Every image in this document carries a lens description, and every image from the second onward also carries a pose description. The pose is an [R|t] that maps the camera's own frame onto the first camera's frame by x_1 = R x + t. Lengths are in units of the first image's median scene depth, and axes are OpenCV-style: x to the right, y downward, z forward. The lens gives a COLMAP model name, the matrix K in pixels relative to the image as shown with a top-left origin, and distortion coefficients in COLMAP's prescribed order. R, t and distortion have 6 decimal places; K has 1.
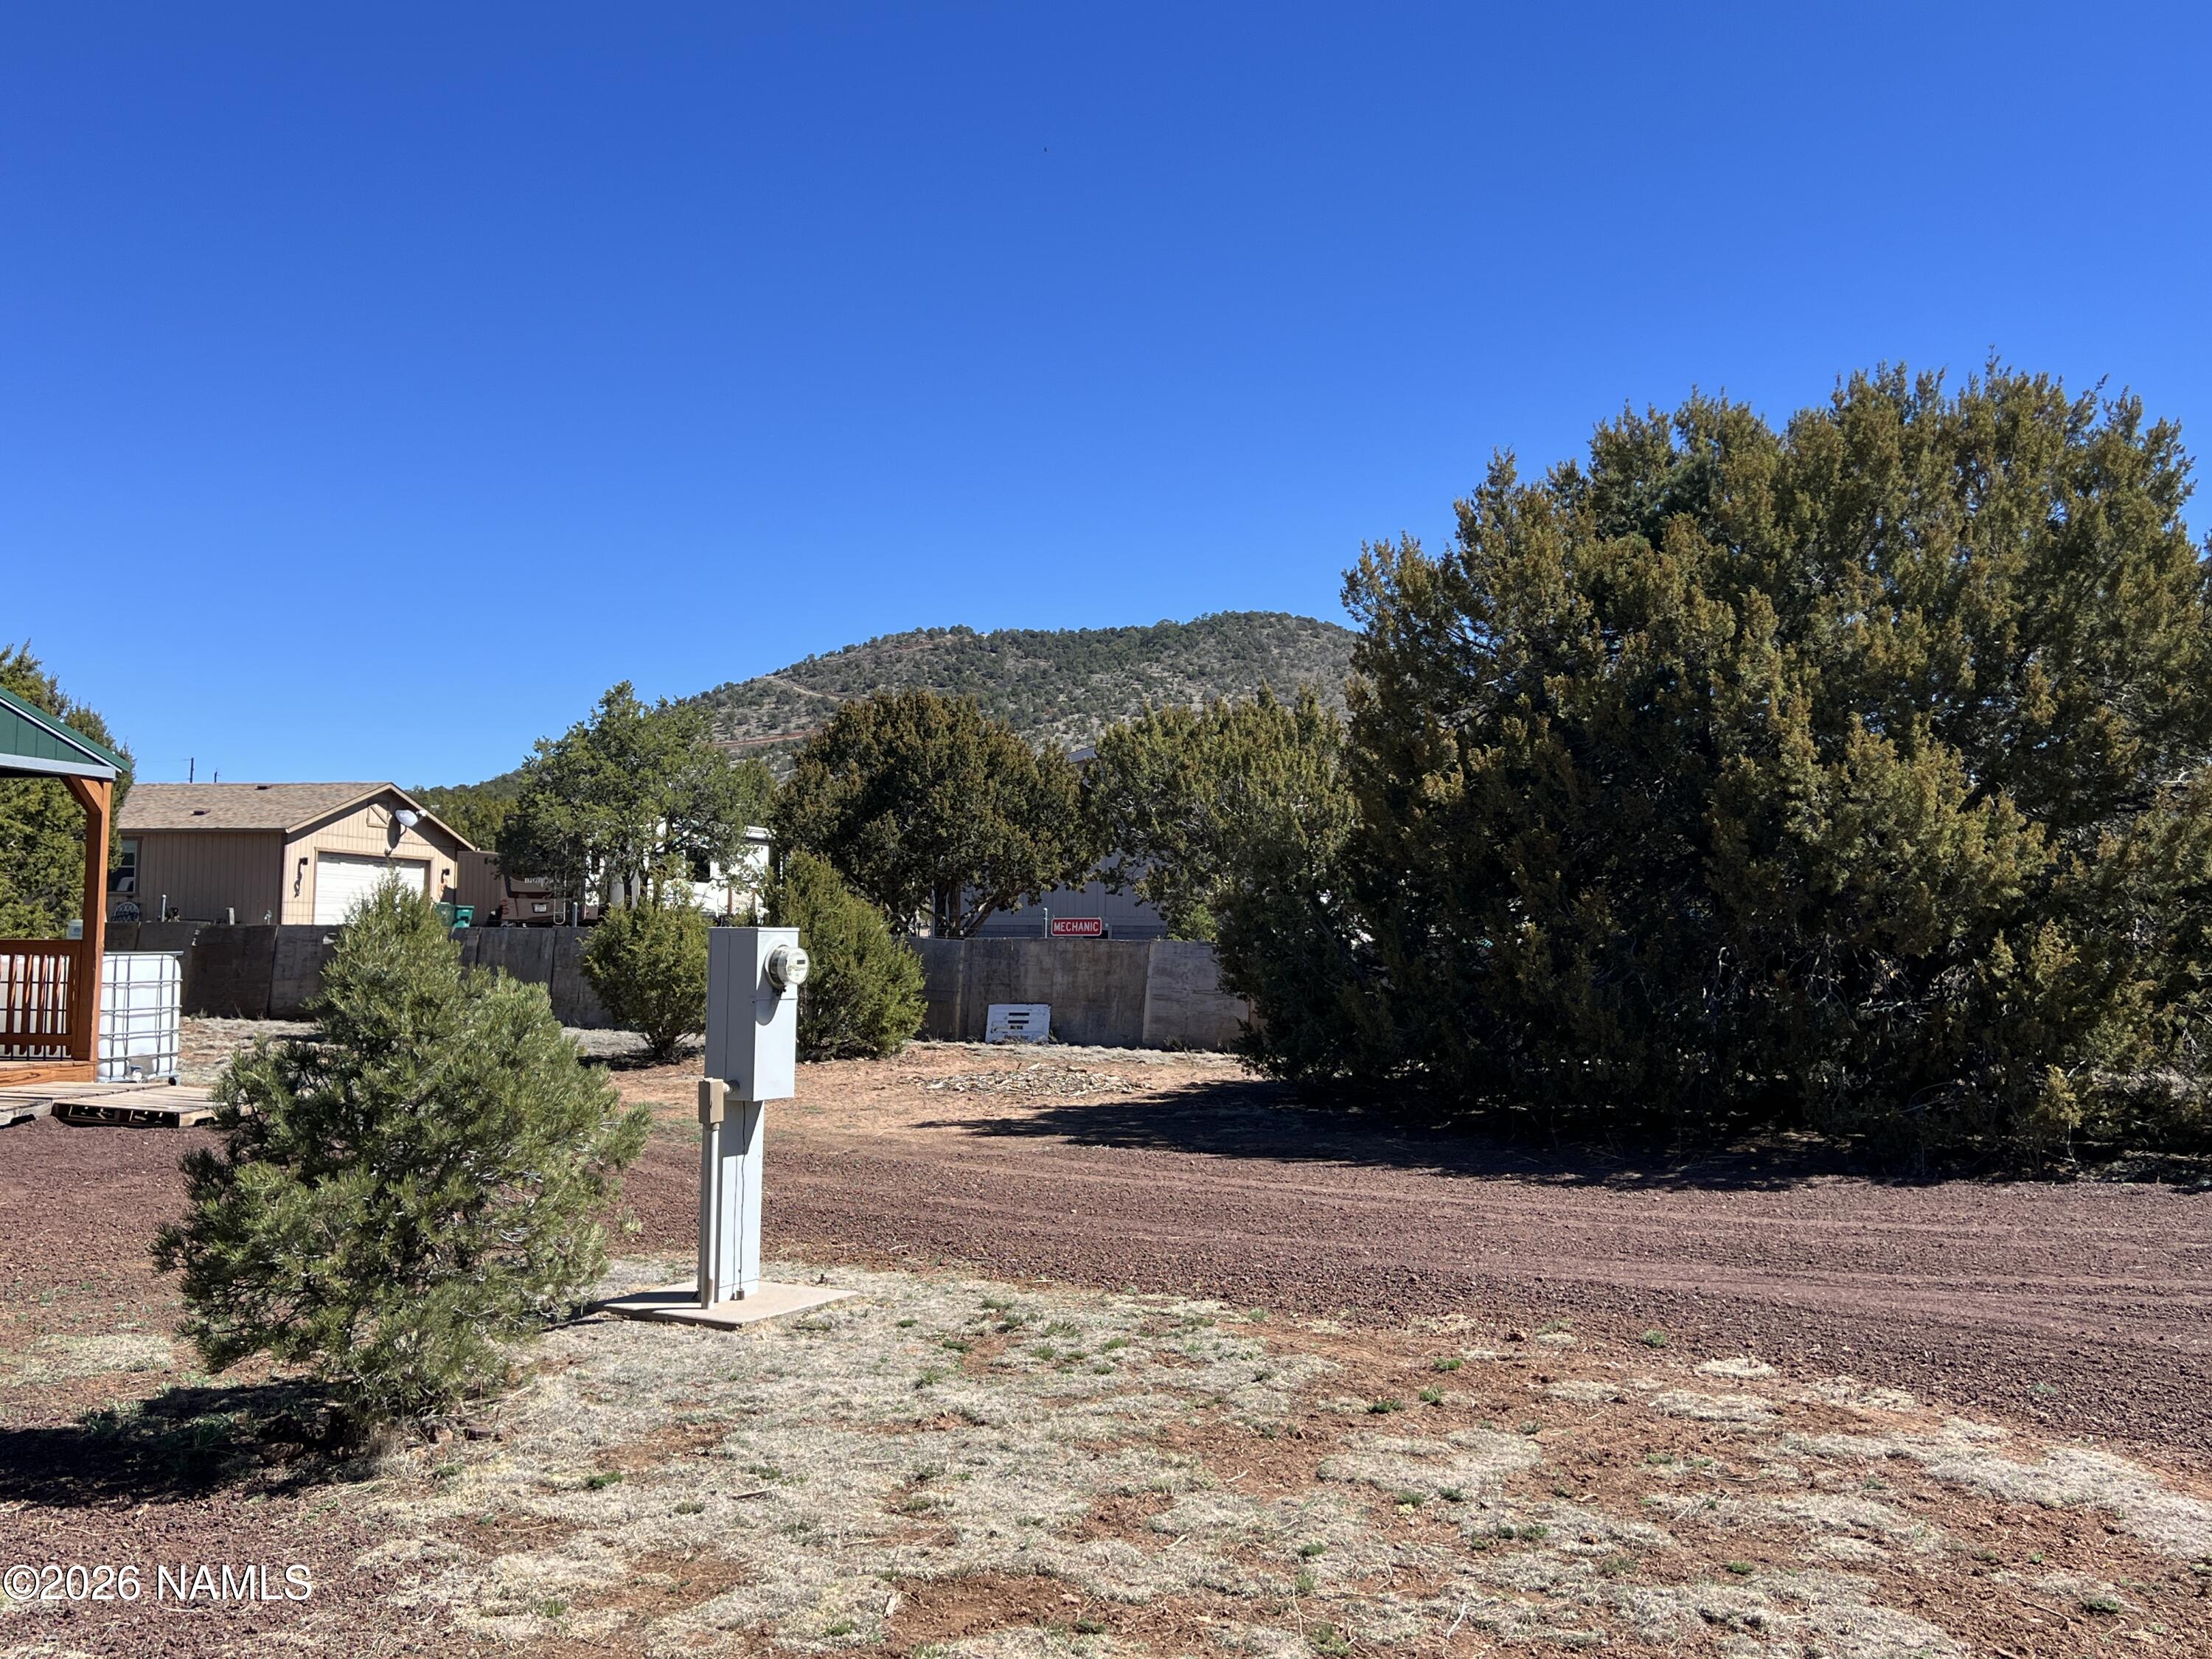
lens RADIAL K [[1960.3, 0, 1121.2], [0, 1960.3, 838.8], [0, 0, 1]] dist [0.029363, -0.036133]
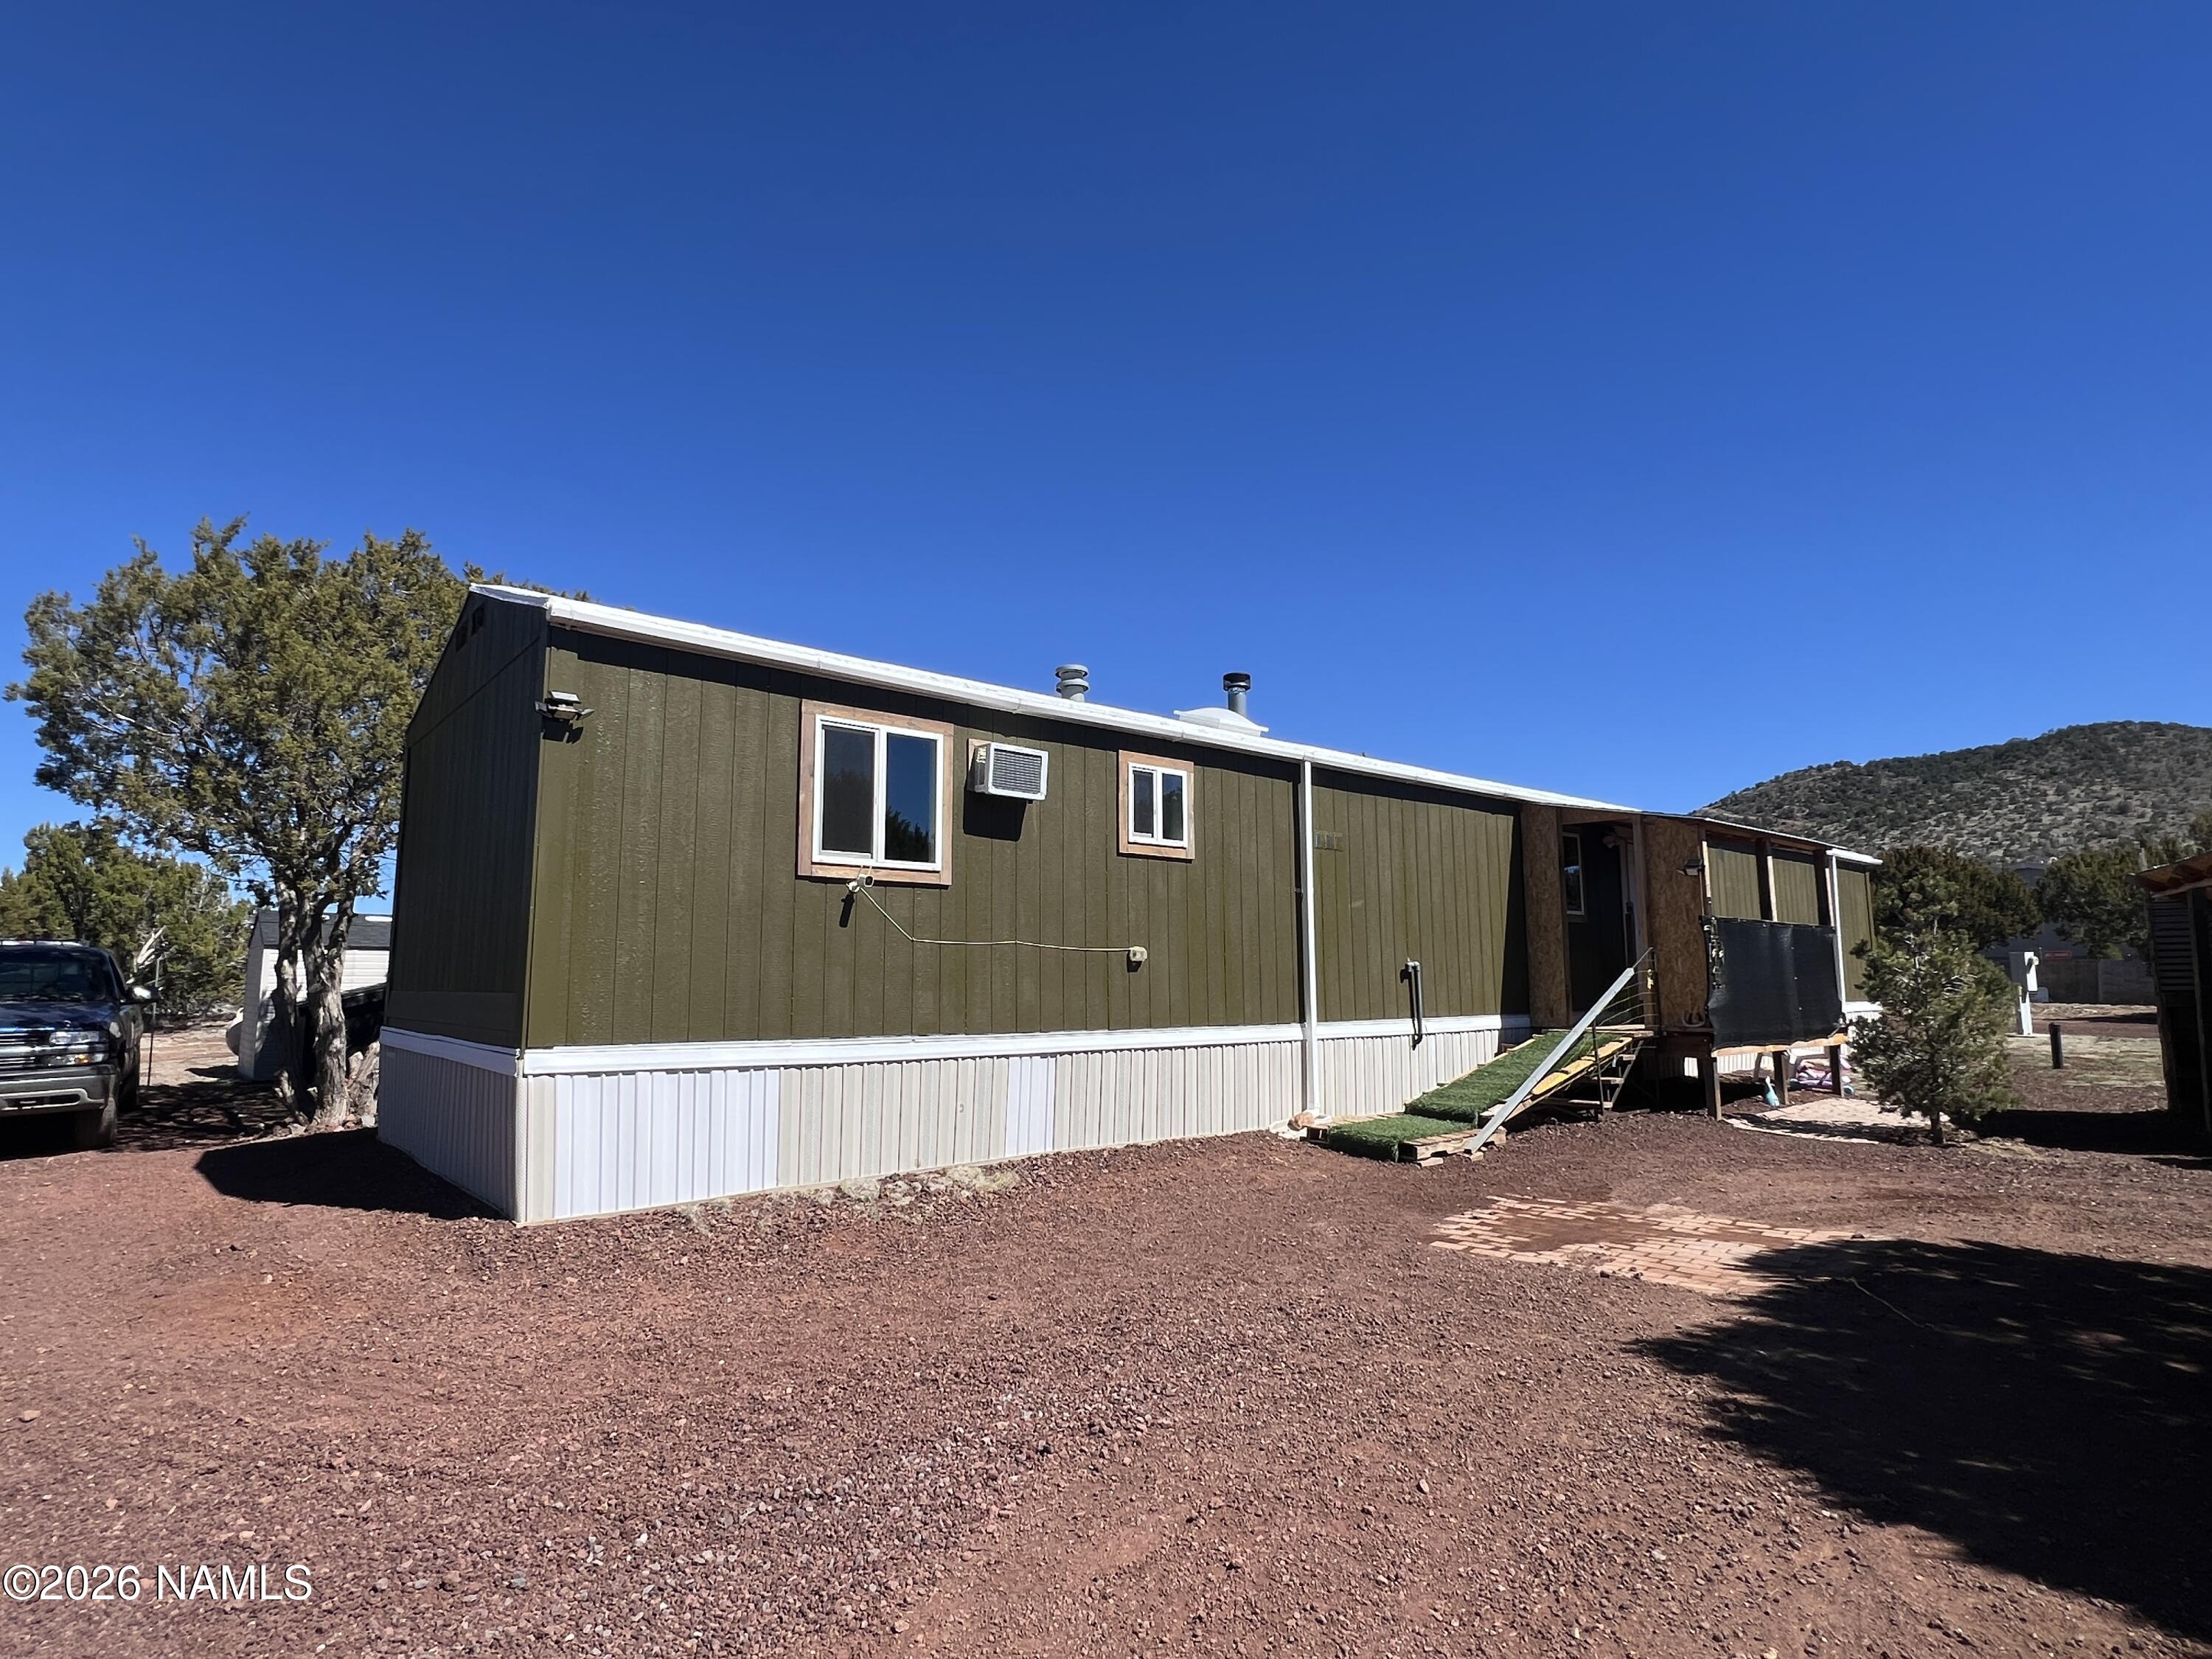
lens RADIAL K [[1175.6, 0, 1113.2], [0, 1175.6, 832.4], [0, 0, 1]] dist [-0.001944, 0.000087]
pose [[0.801704, -0.089673, -0.590956, -0.137136], [0.045941, 0.995002, -0.088659, -0.047622], [0.595953, 0.043929, 0.801817, -1.355314]]
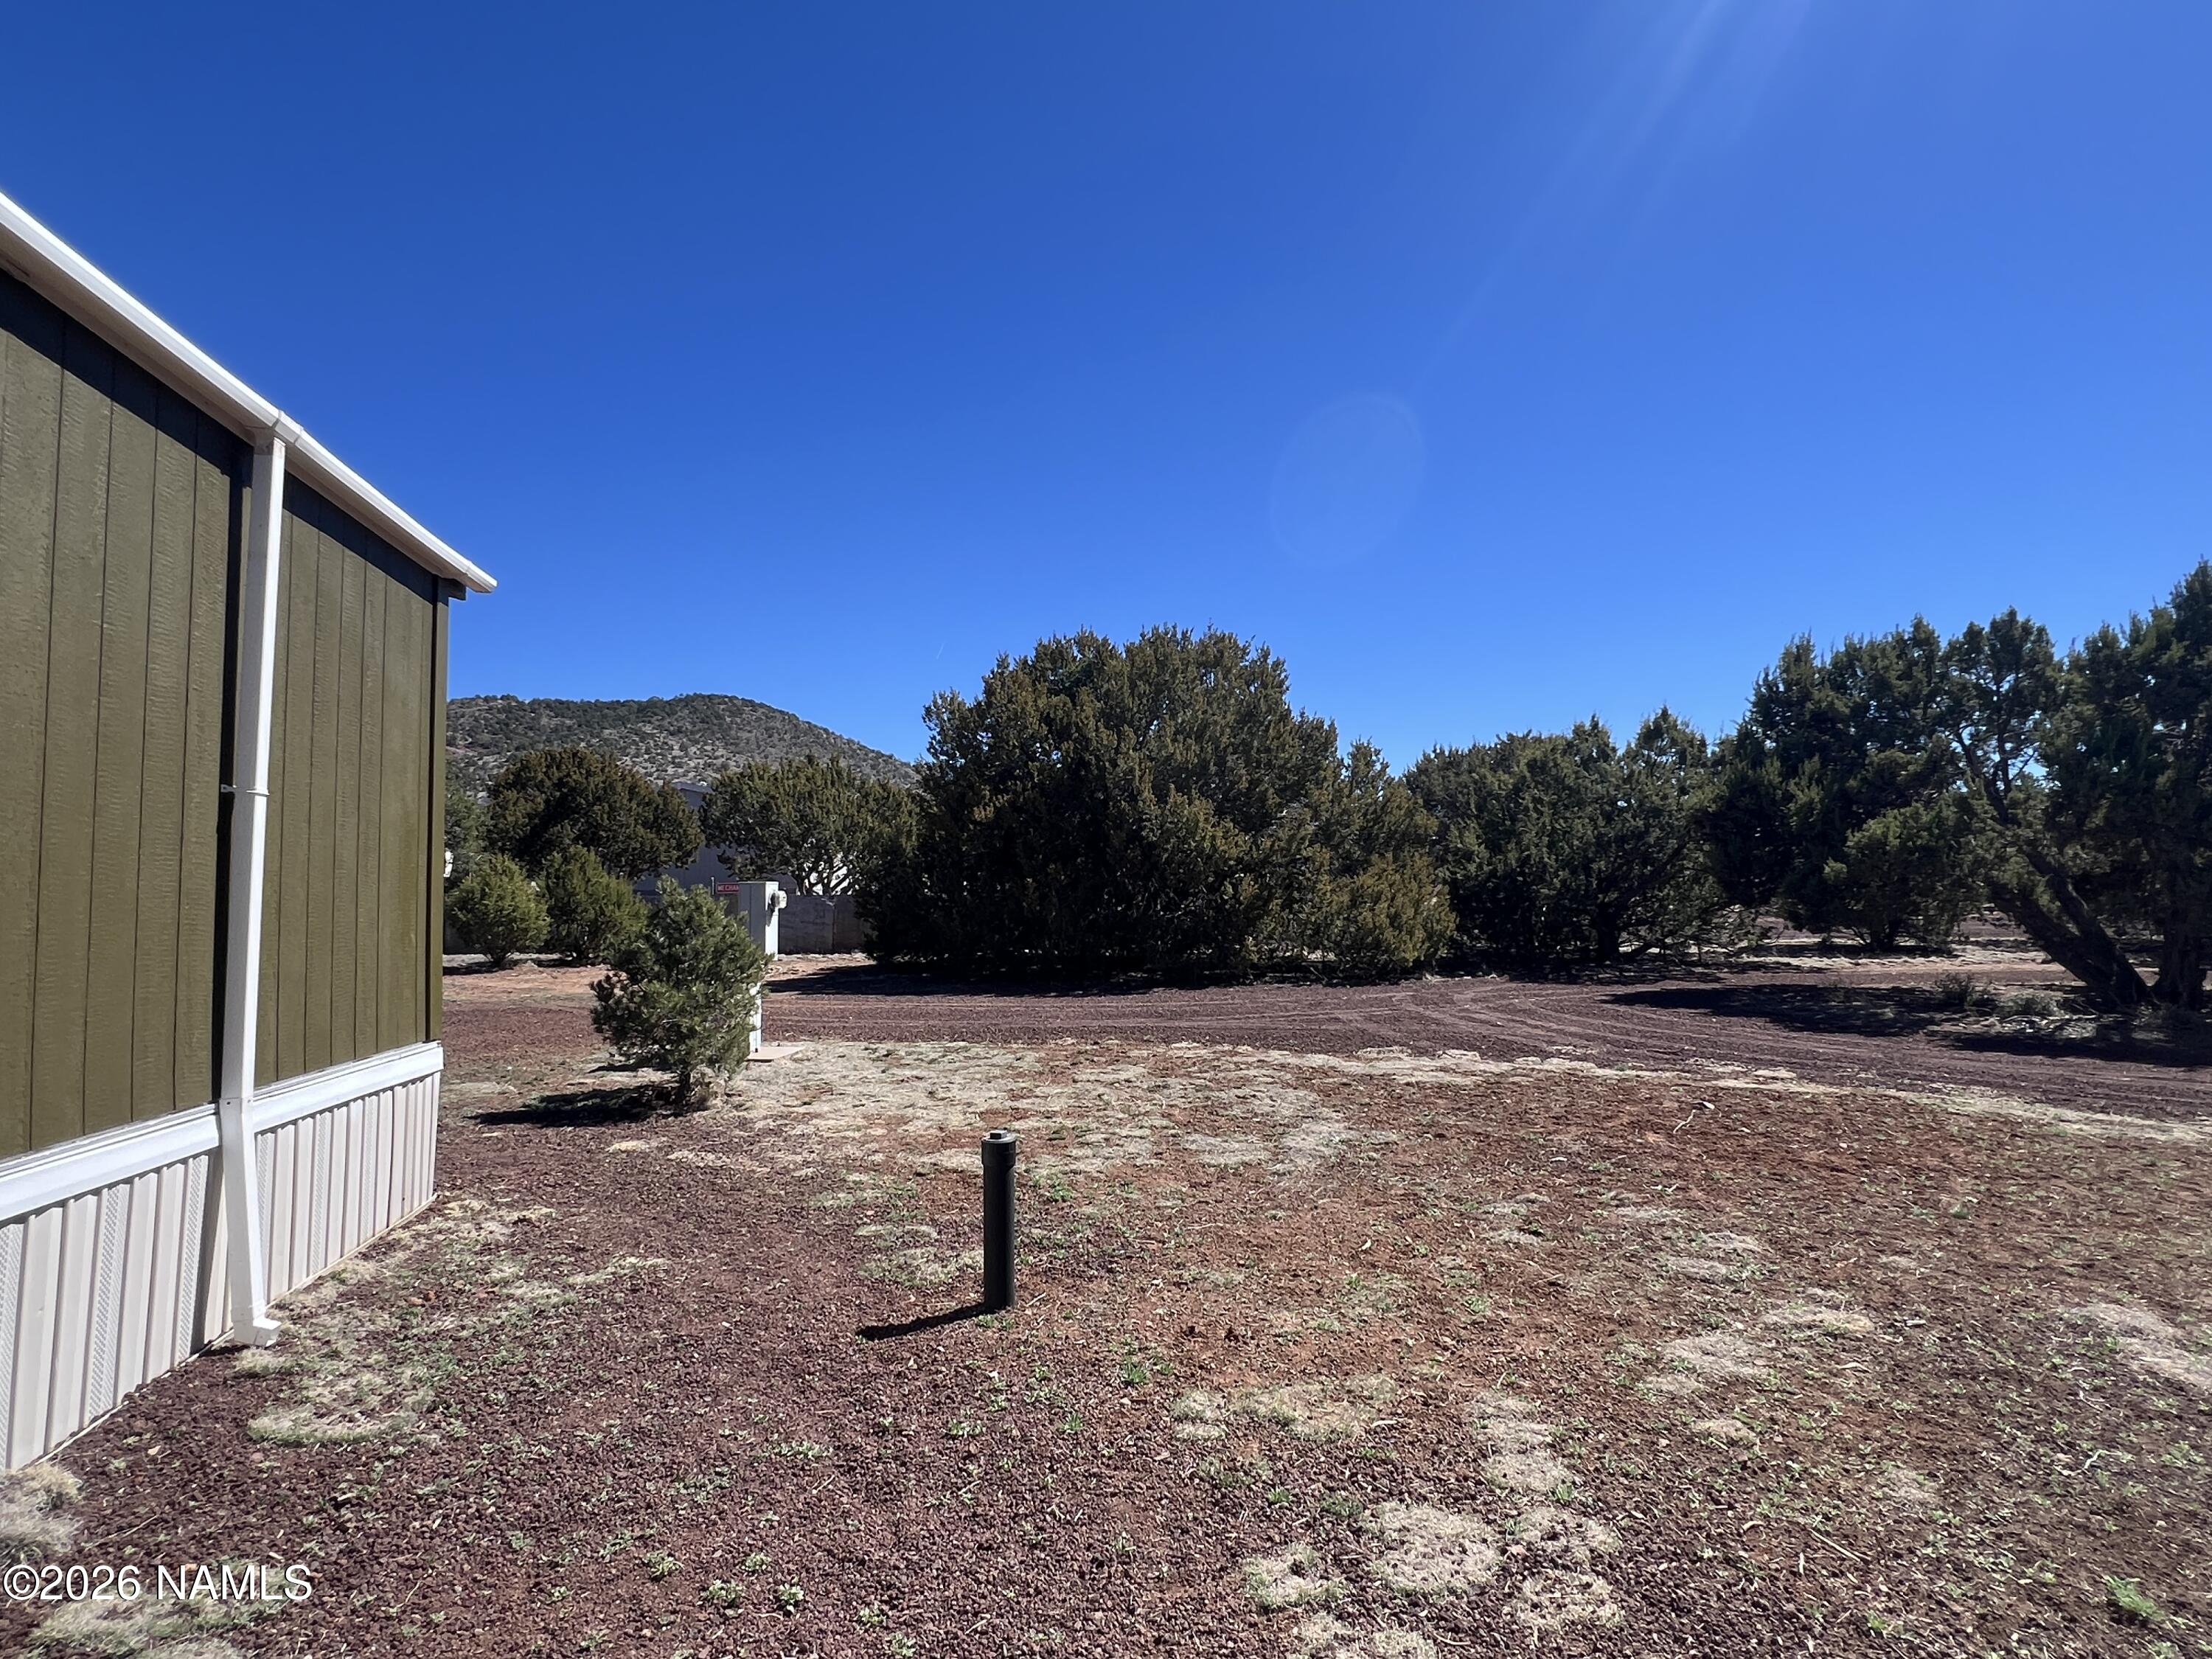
lens RADIAL K [[1175.6, 0, 1102.2], [0, 1175.6, 835.1], [0, 0, 1]] dist [-0.001944, 0.000087]
pose [[0.924199, 0.000373, 0.381911, -0.189419], [-0.000041, 1.000000, -0.000876, -0.002993], [-0.381911, 0.000794, 0.924199, -0.193813]]
